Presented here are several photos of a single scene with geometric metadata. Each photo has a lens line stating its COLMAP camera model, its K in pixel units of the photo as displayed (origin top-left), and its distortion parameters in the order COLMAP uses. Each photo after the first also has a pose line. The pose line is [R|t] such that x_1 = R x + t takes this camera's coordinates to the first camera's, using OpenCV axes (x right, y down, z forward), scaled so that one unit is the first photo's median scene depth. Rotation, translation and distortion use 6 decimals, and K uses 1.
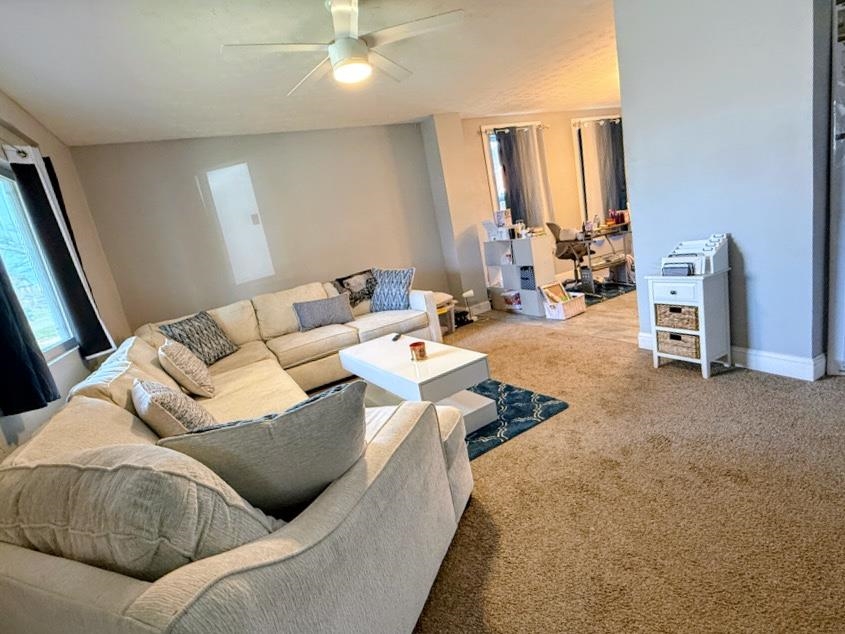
lens RADIAL K [[396.8, 0, 422.5], [0, 396.8, 317.0], [0, 0, 1]] dist [-0.000617, 0.000086]
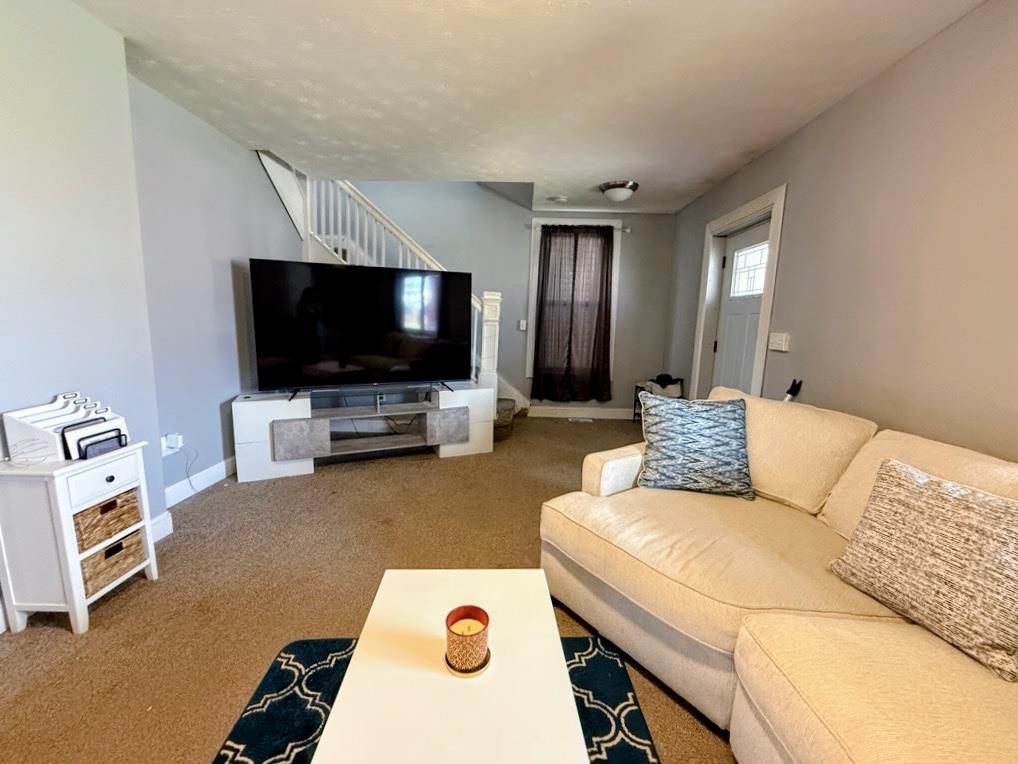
lens RADIAL K [[406.0, 0, 509.0], [0, 406.0, 382.0], [0, 0, 1]] dist [0.000657, -0.000084]
pose [[-0.876775, 0.095115, 0.471402, -0.225808], [0.231101, 0.942974, 0.239568, -0.200220], [-0.421733, 0.318988, -0.848757, 1.145949]]
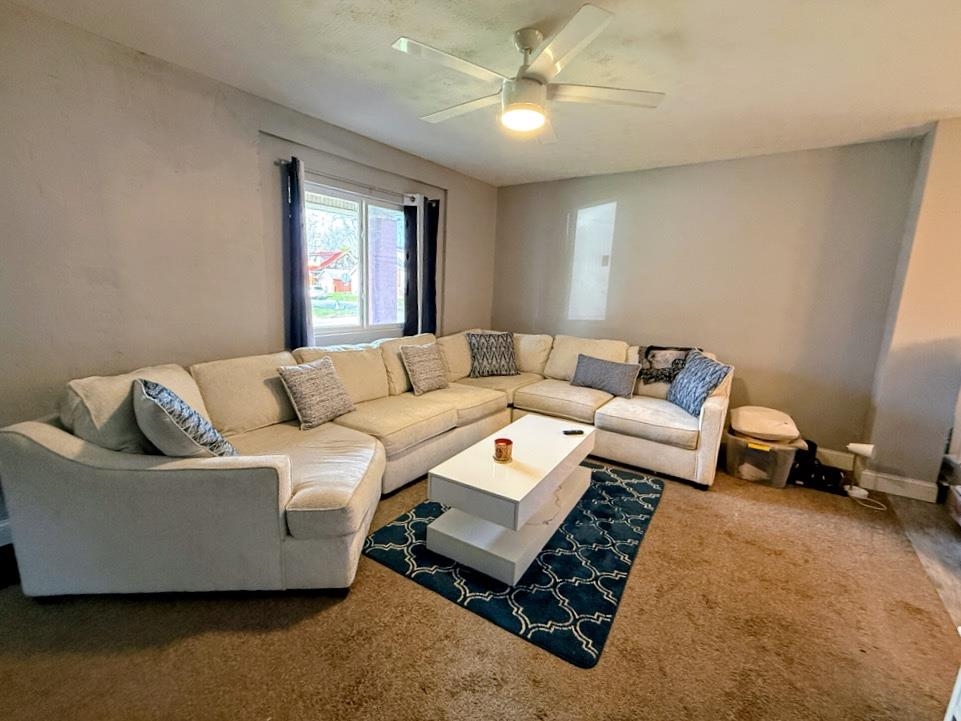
lens RADIAL K [[405.9, 0, 480.5], [0, 405.9, 360.5], [0, 0, 1]] dist [0.000228, -0.000192]
pose [[0.454171, 0.353906, -0.817605, 0.563483], [-0.319108, 0.921448, 0.221594, -0.243709], [0.831805, 0.160262, 0.531429, 0.440994]]
